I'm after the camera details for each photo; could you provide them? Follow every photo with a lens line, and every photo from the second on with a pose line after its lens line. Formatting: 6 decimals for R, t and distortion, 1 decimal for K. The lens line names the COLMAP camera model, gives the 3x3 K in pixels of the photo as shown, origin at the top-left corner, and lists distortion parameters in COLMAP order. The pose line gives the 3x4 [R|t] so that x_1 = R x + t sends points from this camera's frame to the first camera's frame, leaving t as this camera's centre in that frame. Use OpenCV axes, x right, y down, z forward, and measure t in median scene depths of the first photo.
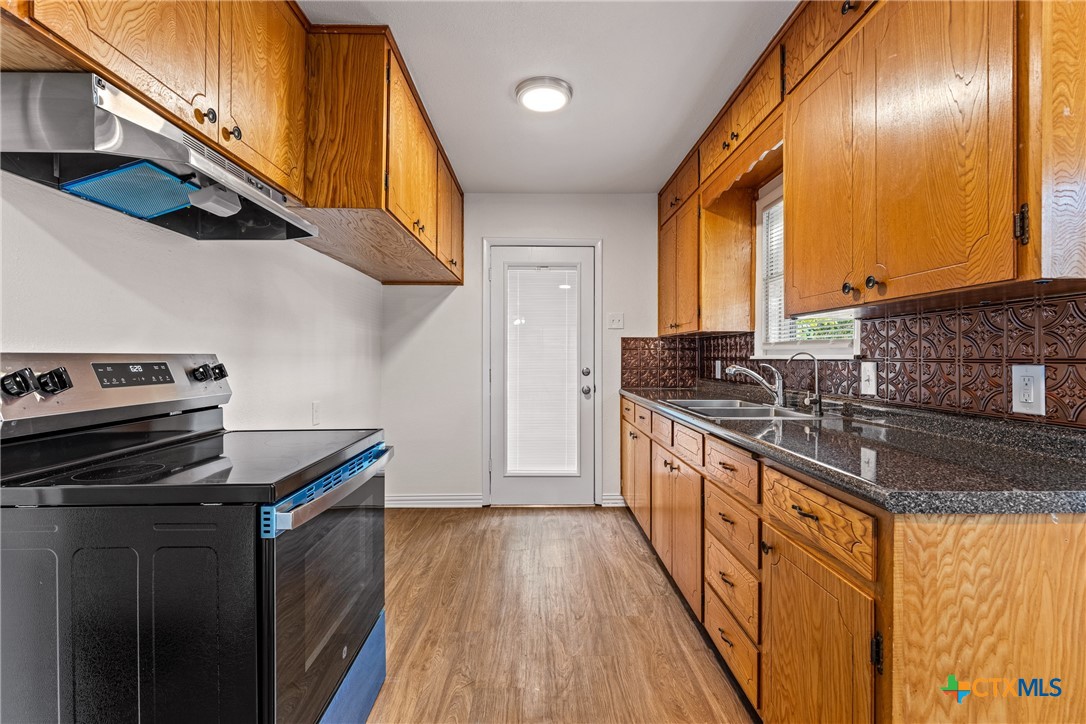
lens RADIAL K [[483.5, 0, 543.6], [0, 483.5, 358.3], [0, 0, 1]] dist [-0.002914, -0.000262]
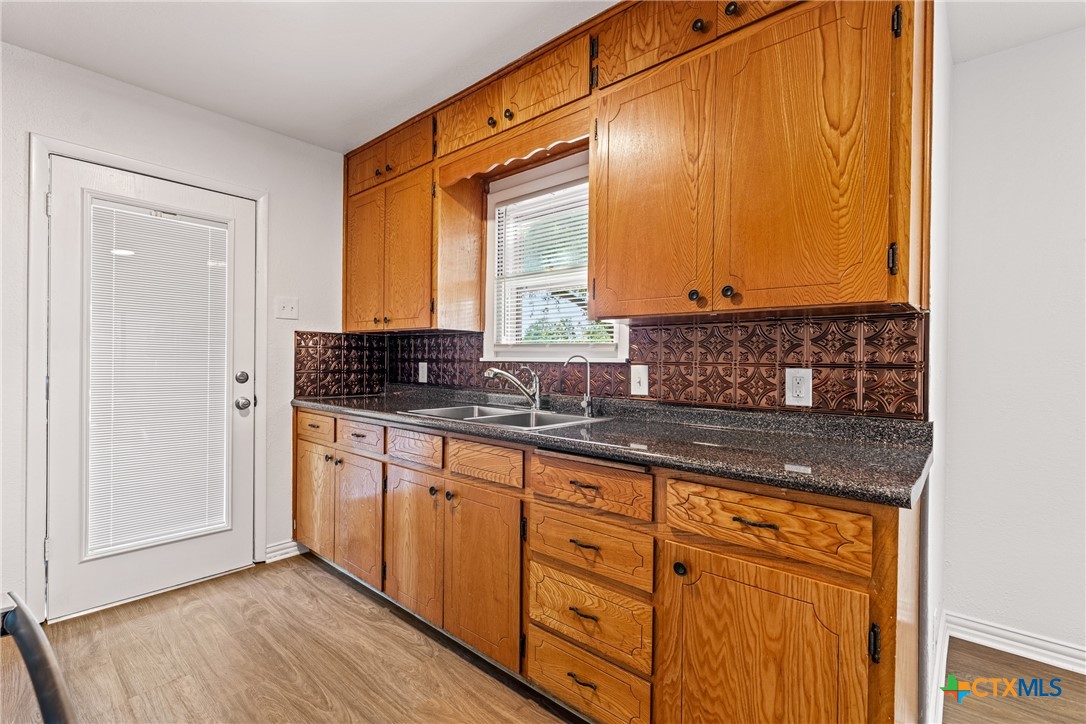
lens RADIAL K [[483.5, 0, 544.2], [0, 483.5, 363.7], [0, 0, 1]] dist [-0.002914, -0.000262]
pose [[0.665379, 0.002812, 0.746500, -0.310404], [-0.009436, 0.999945, 0.004644, 0.001131], [-0.746446, -0.010134, 0.665369, 0.459002]]
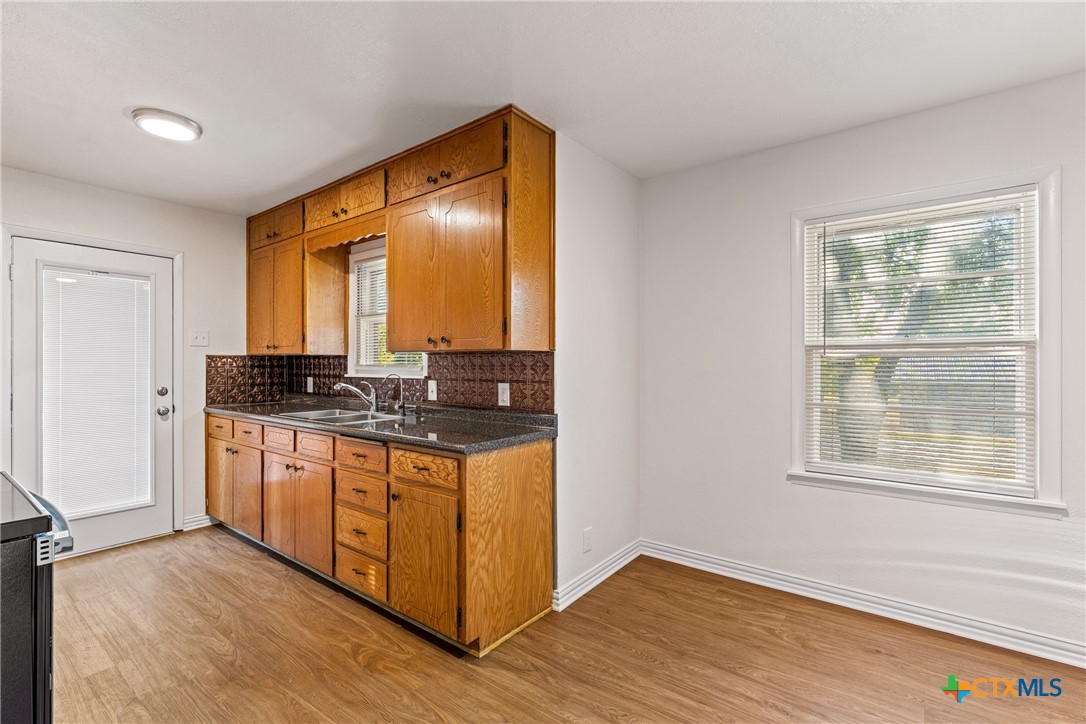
lens RADIAL K [[483.5, 0, 543.6], [0, 483.5, 363.8], [0, 0, 1]] dist [-0.002914, -0.000262]
pose [[0.617469, -0.001174, 0.786594, -0.414752], [0.002643, 0.999996, -0.000582, -0.050156], [-0.786591, 0.002439, 0.617470, -0.336566]]
